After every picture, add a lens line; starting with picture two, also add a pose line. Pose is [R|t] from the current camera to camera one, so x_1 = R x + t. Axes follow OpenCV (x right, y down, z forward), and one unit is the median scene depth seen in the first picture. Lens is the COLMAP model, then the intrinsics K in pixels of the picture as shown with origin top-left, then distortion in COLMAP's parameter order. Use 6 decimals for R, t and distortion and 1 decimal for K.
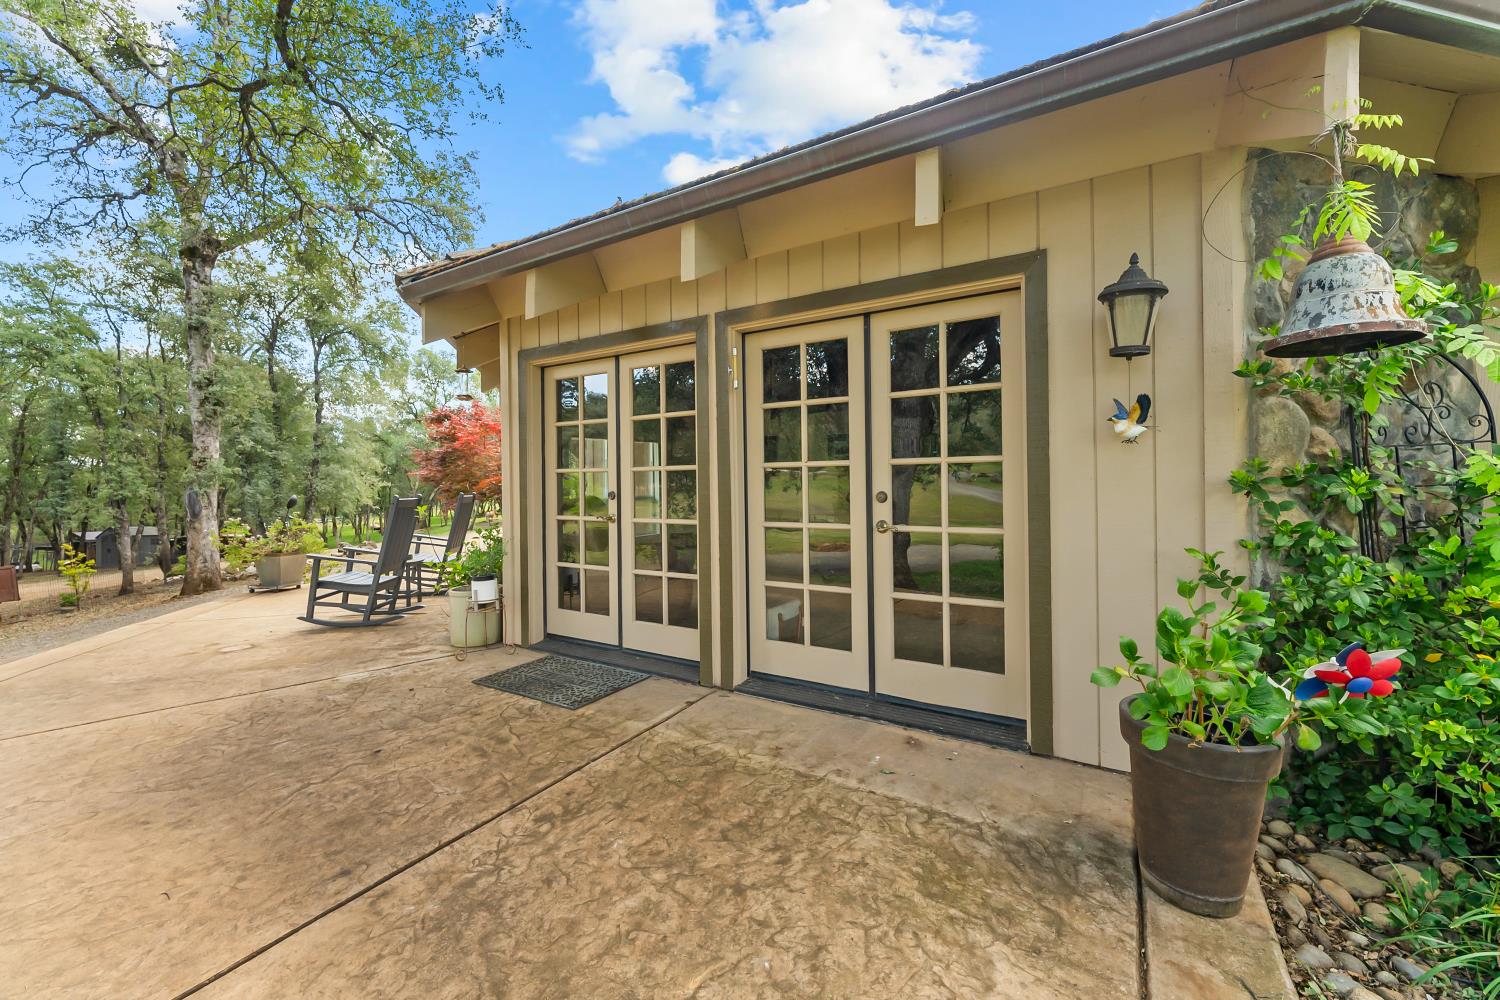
lens RADIAL K [[588.9, 0, 750.0], [0, 588.9, 500.0], [0, 0, 1]] dist [-0.000164, 0.000033]
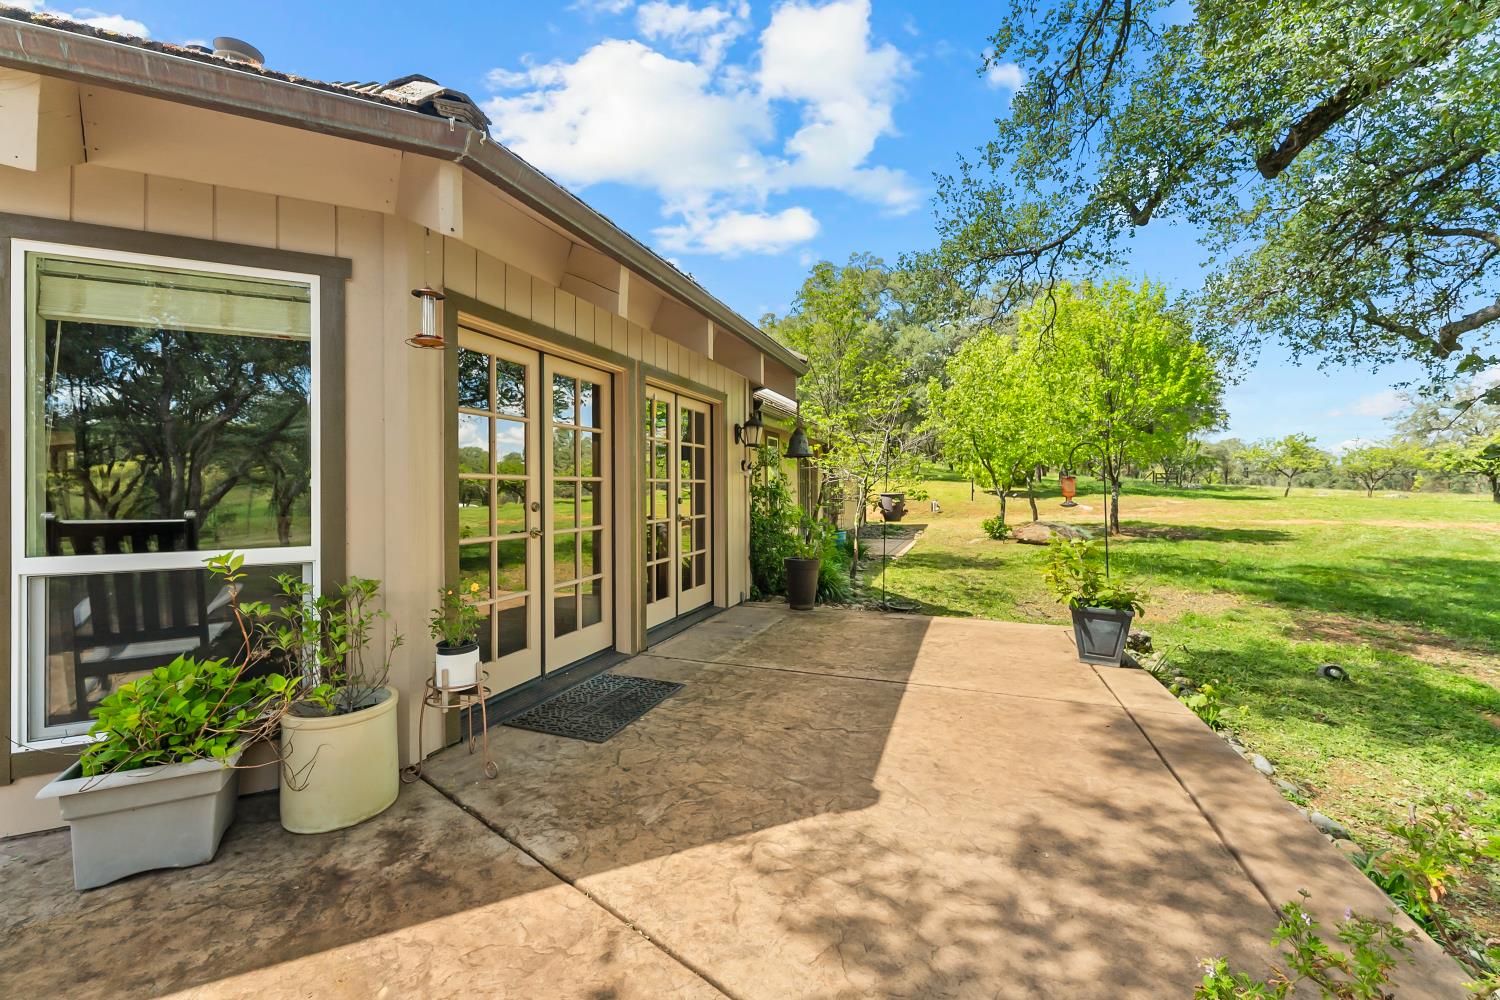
lens RADIAL K [[603.2, 0, 746.6], [0, 603.2, 504.8], [0, 0, 1]] dist [0.000106, 0.000305]
pose [[-0.187370, -0.026247, 0.981939, -1.299258], [0.022976, 0.999252, 0.031094, -0.033472], [-0.982021, 0.028387, -0.186626, 0.949823]]
